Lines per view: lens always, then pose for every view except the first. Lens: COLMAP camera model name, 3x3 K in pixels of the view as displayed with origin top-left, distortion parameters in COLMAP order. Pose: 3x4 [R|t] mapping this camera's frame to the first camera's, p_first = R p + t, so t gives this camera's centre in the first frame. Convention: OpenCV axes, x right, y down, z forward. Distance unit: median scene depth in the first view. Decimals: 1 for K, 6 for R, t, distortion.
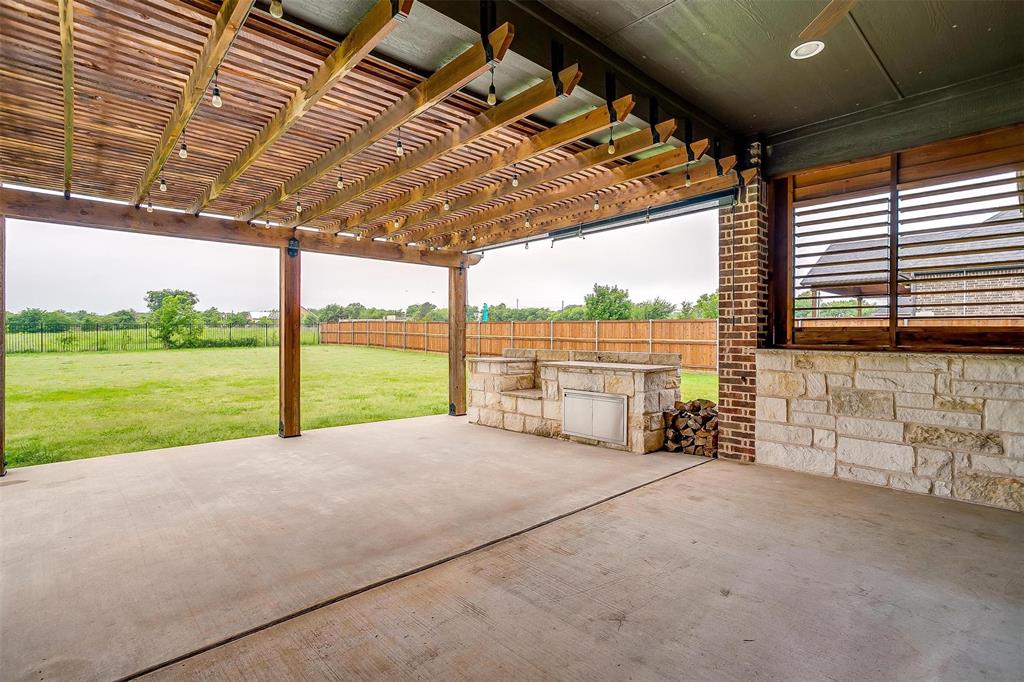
lens RADIAL K [[496.8, 0, 513.6], [0, 496.8, 341.9], [0, 0, 1]] dist [-0.025859, 0.000528]
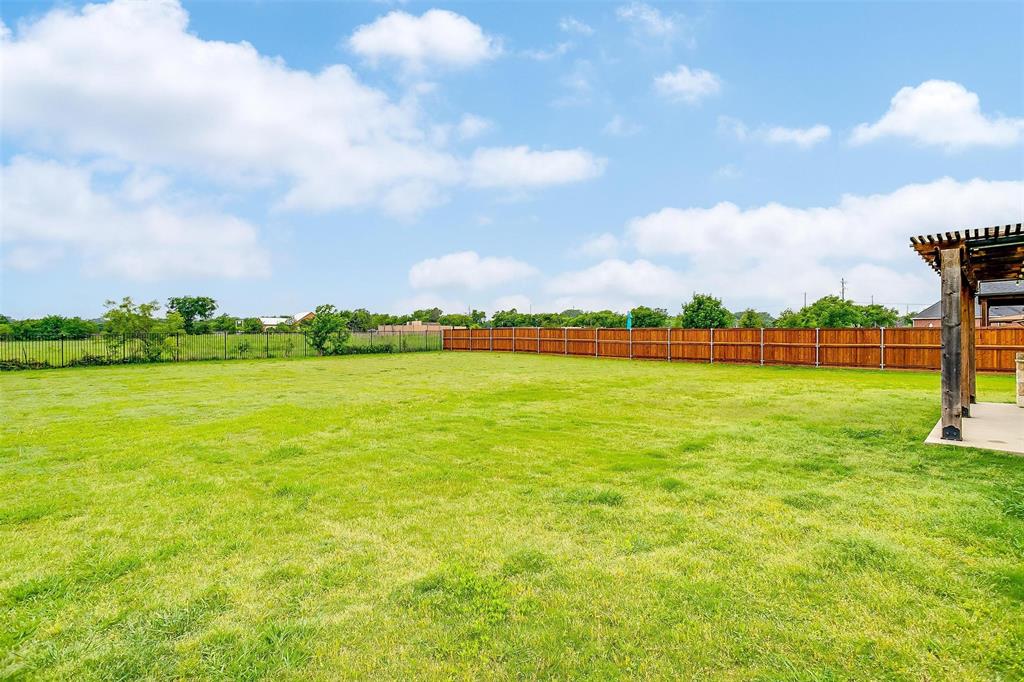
lens RADIAL K [[496.8, 0, 508.3], [0, 496.8, 341.2], [0, 0, 1]] dist [-0.025859, 0.000528]
pose [[0.998643, -0.005130, 0.051819, -0.294257], [0.005690, 0.999927, -0.010677, -0.002660], [-0.051760, 0.010957, 0.998599, -0.056681]]
